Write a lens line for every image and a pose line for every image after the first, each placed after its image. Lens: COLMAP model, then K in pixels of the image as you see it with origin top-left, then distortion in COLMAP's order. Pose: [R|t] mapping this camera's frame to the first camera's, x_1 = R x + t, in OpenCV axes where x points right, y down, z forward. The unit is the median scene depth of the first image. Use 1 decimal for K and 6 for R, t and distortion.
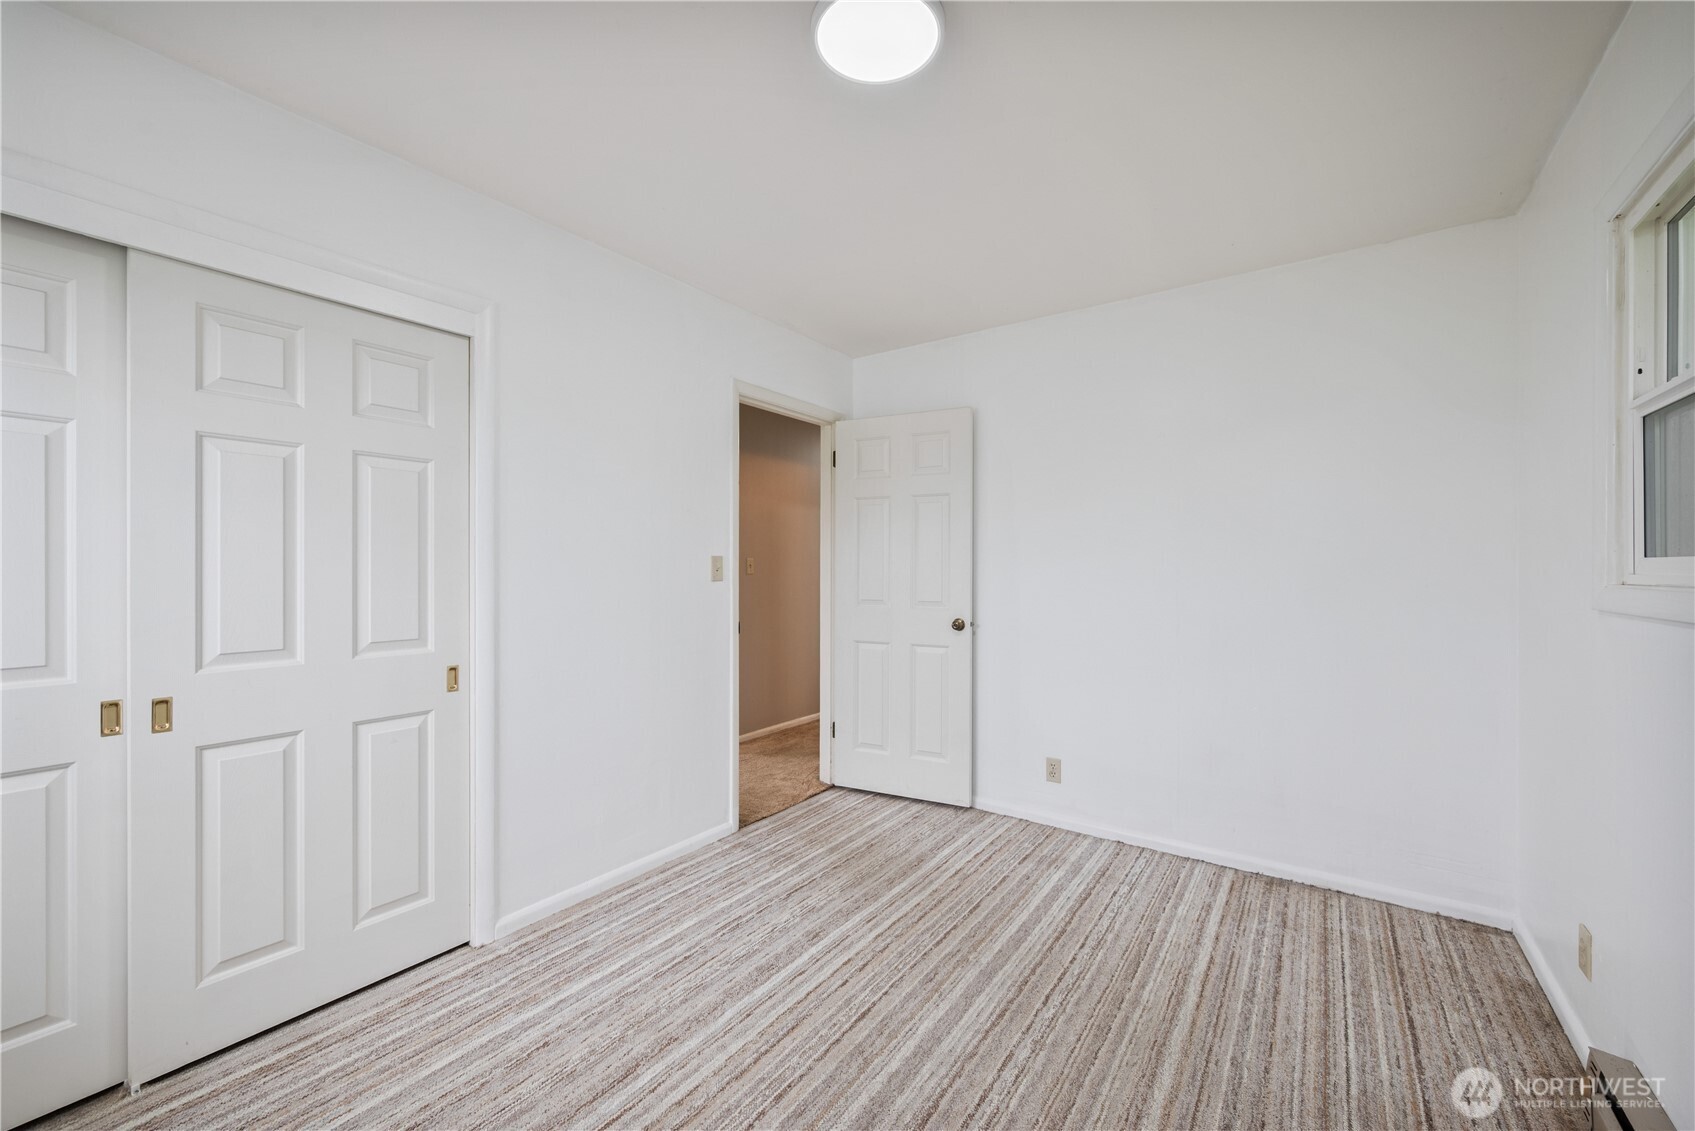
lens RADIAL K [[669.8, 0, 850.3], [0, 669.8, 563.4], [0, 0, 1]] dist [0.000140, 0.000031]
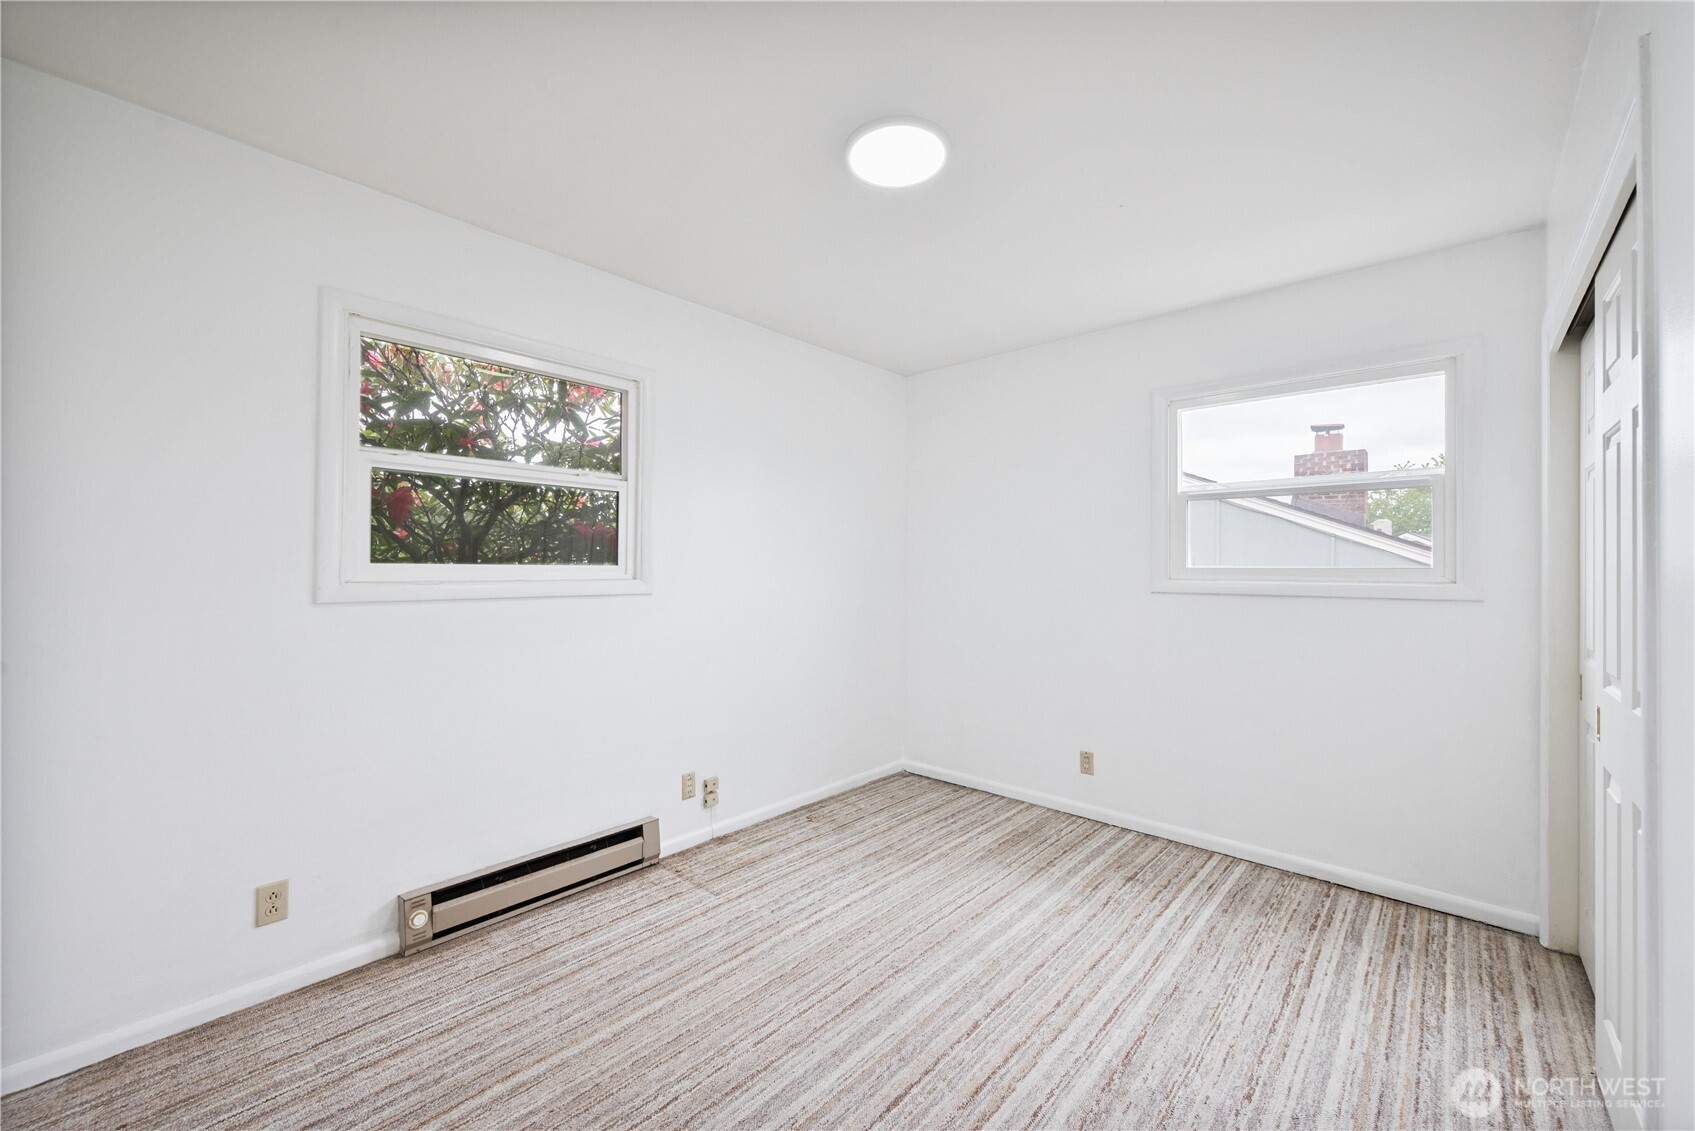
lens RADIAL K [[669.8, 0, 850.3], [0, 669.8, 563.4], [0, 0, 1]] dist [0.000140, 0.000031]
pose [[-0.992690, -0.006243, 0.120531, -0.022605], [-0.007203, 0.999946, -0.007537, -0.000628], [-0.120477, -0.008350, -0.992681, 1.975349]]
